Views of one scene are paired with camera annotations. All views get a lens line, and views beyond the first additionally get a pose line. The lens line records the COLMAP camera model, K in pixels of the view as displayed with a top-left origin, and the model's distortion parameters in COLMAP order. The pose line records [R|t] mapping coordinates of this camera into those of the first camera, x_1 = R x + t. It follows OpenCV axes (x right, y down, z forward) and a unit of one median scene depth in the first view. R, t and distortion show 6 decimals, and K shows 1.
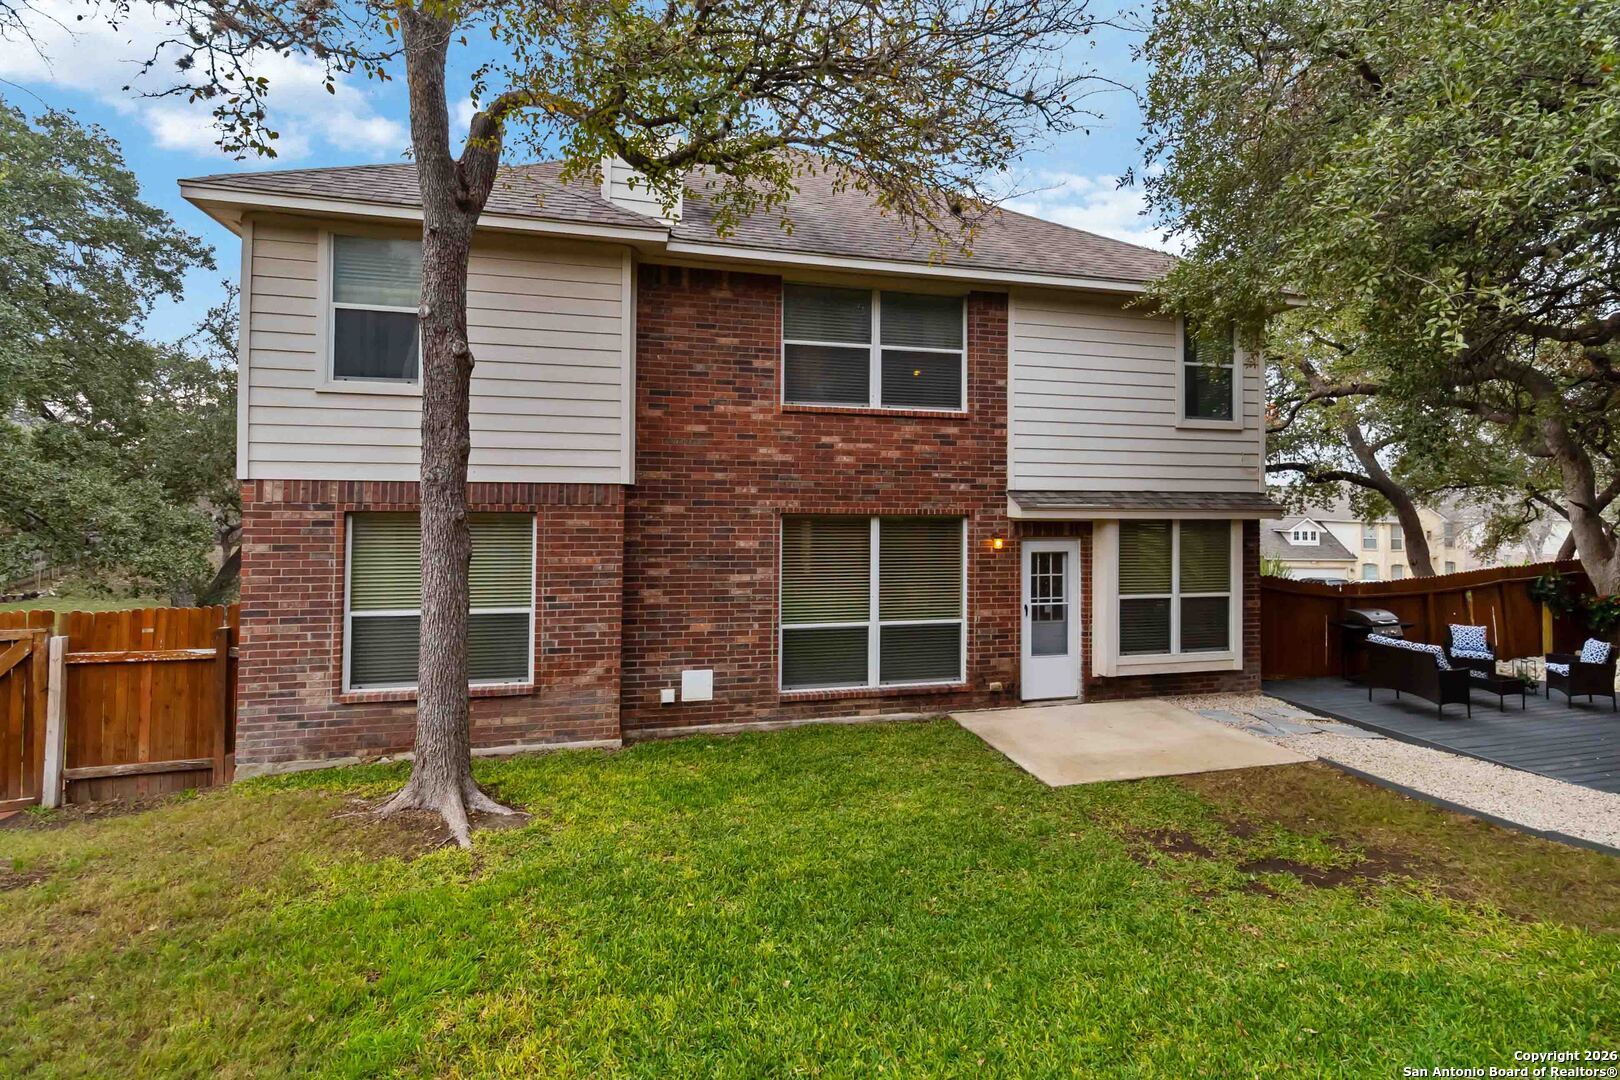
lens RADIAL K [[777.2, 0, 805.4], [0, 777.2, 469.2], [0, 0, 1]] dist [-0.000053, 0.000612]
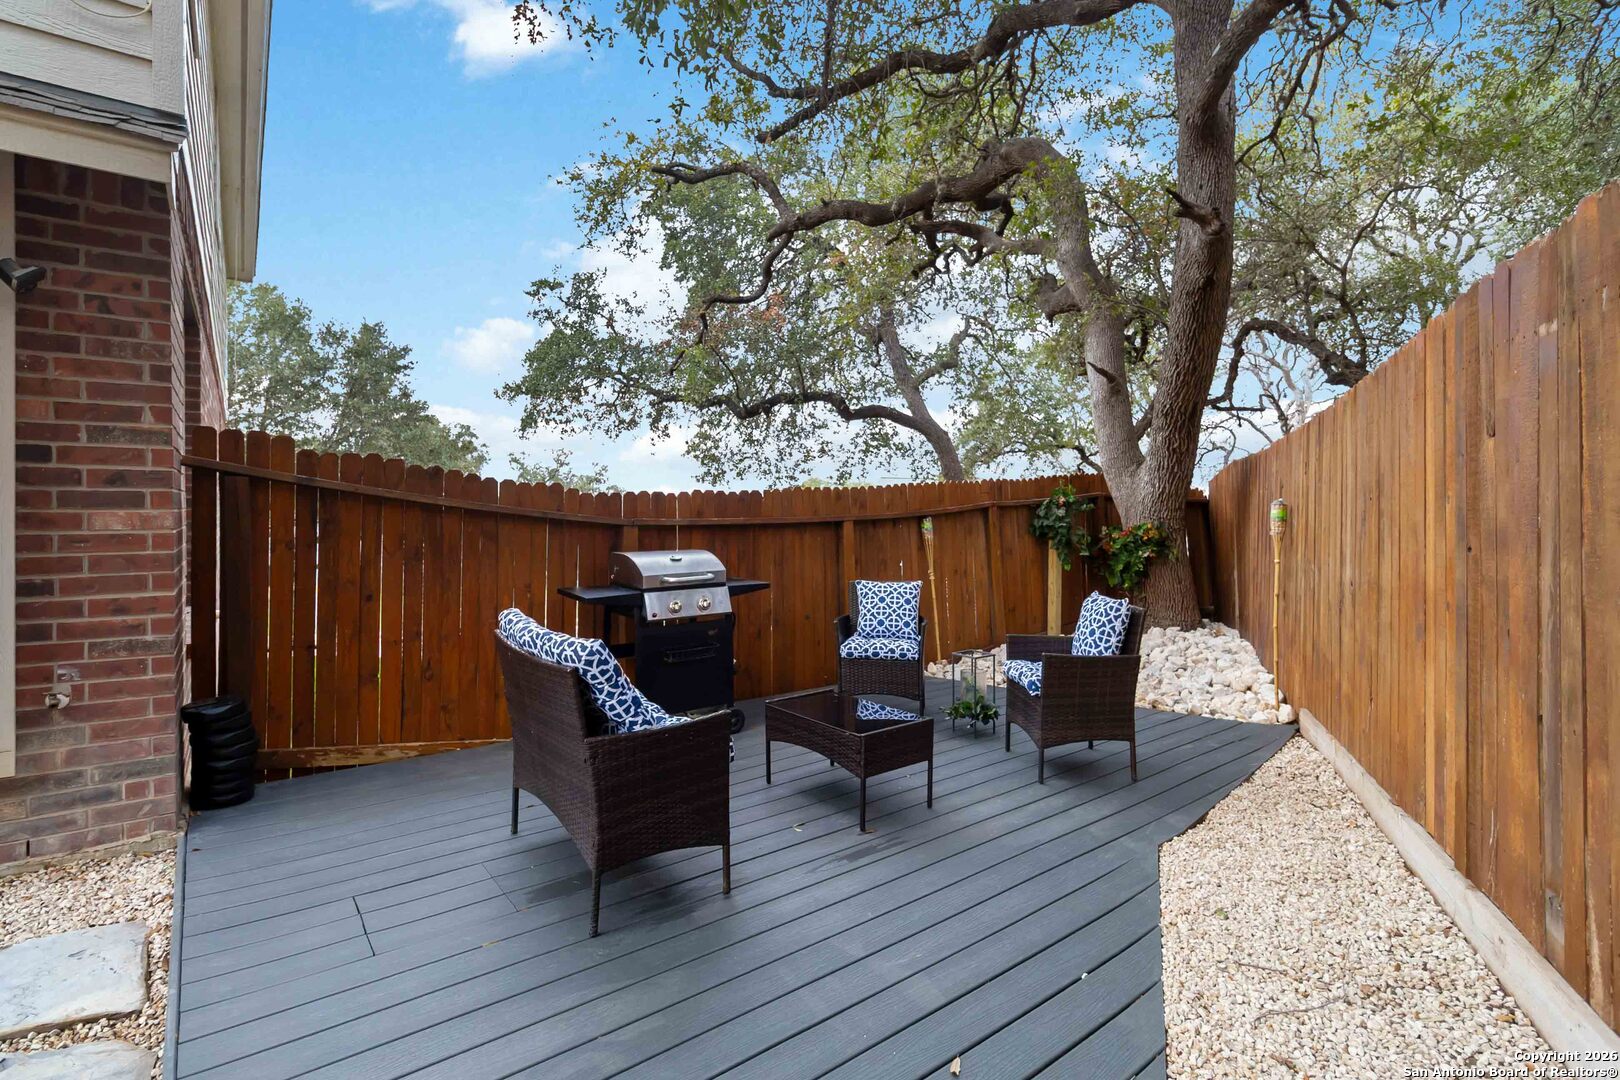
lens RADIAL K [[763.3, 0, 808.1], [0, 763.3, 512.1], [0, 0, 1]] dist [-0.001691, -0.000180]
pose [[0.927067, -0.004881, 0.374863, 0.769786], [-0.011606, 0.999062, 0.041712, 0.171518], [-0.374715, -0.043020, 0.926141, 0.734310]]
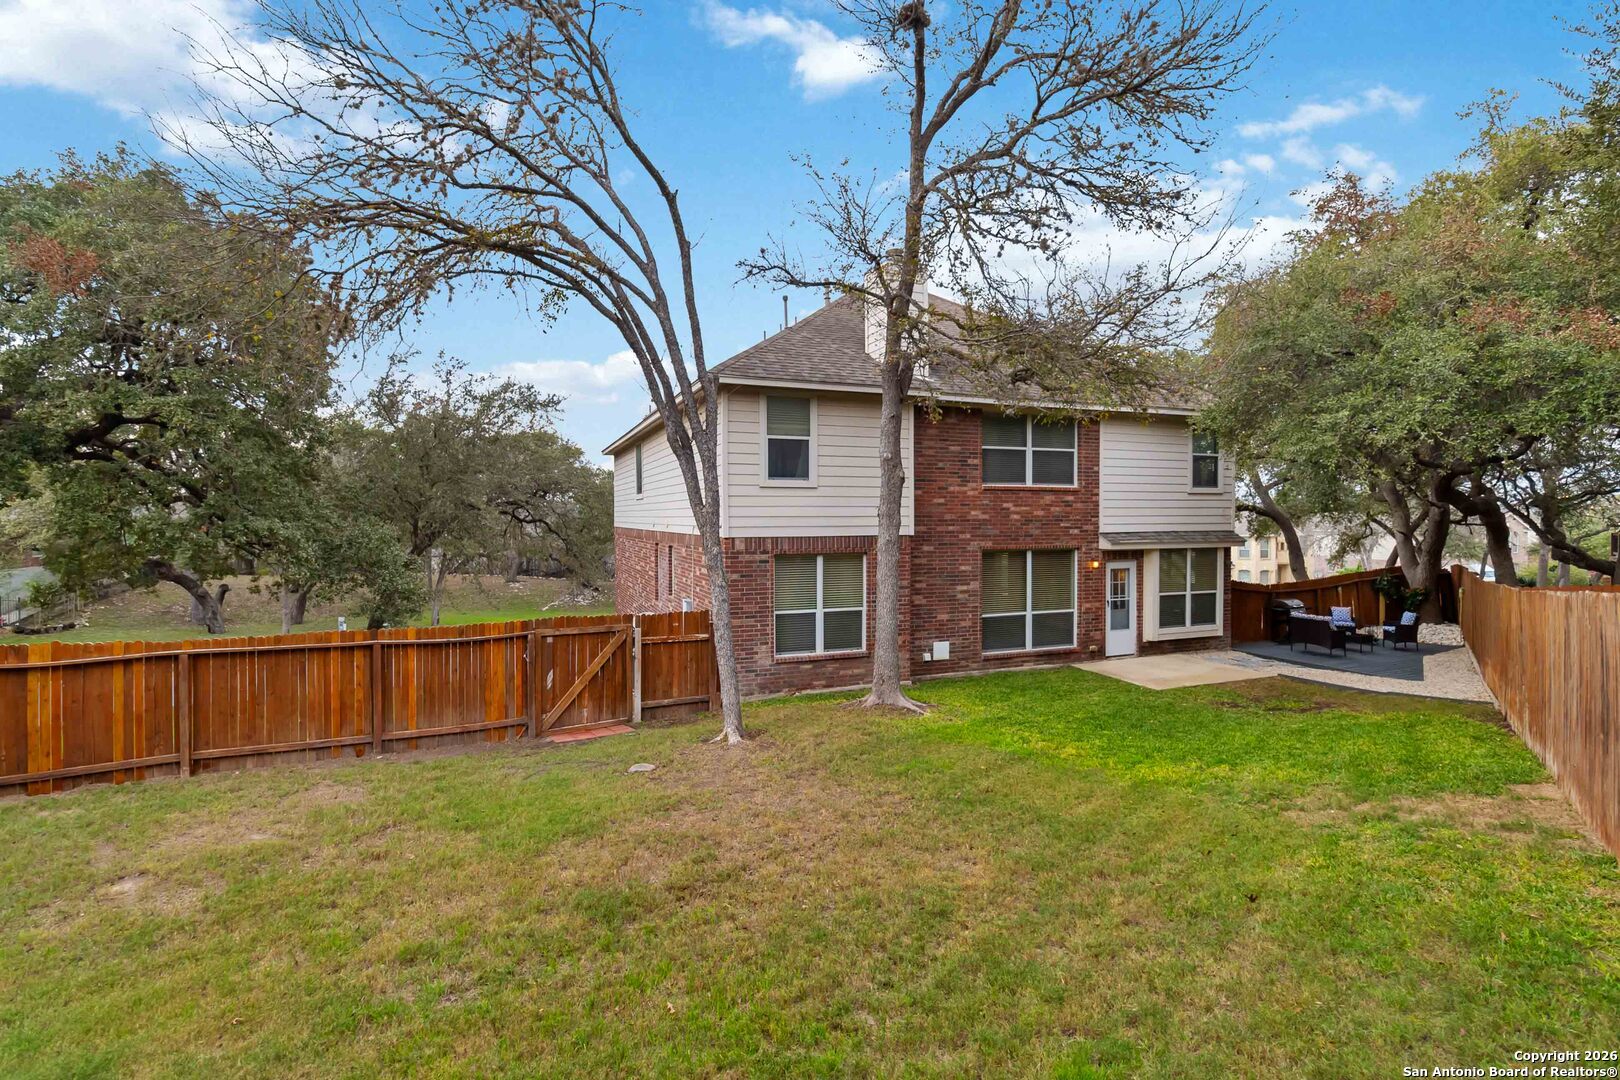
lens RADIAL K [[763.3, 0, 808.1], [0, 763.3, 512.1], [0, 0, 1]] dist [-0.001691, -0.000180]
pose [[0.992153, -0.010854, 0.124556, -0.572917], [0.006757, 0.999424, 0.033269, -0.076964], [-0.124845, -0.032166, 0.991655, -0.561010]]
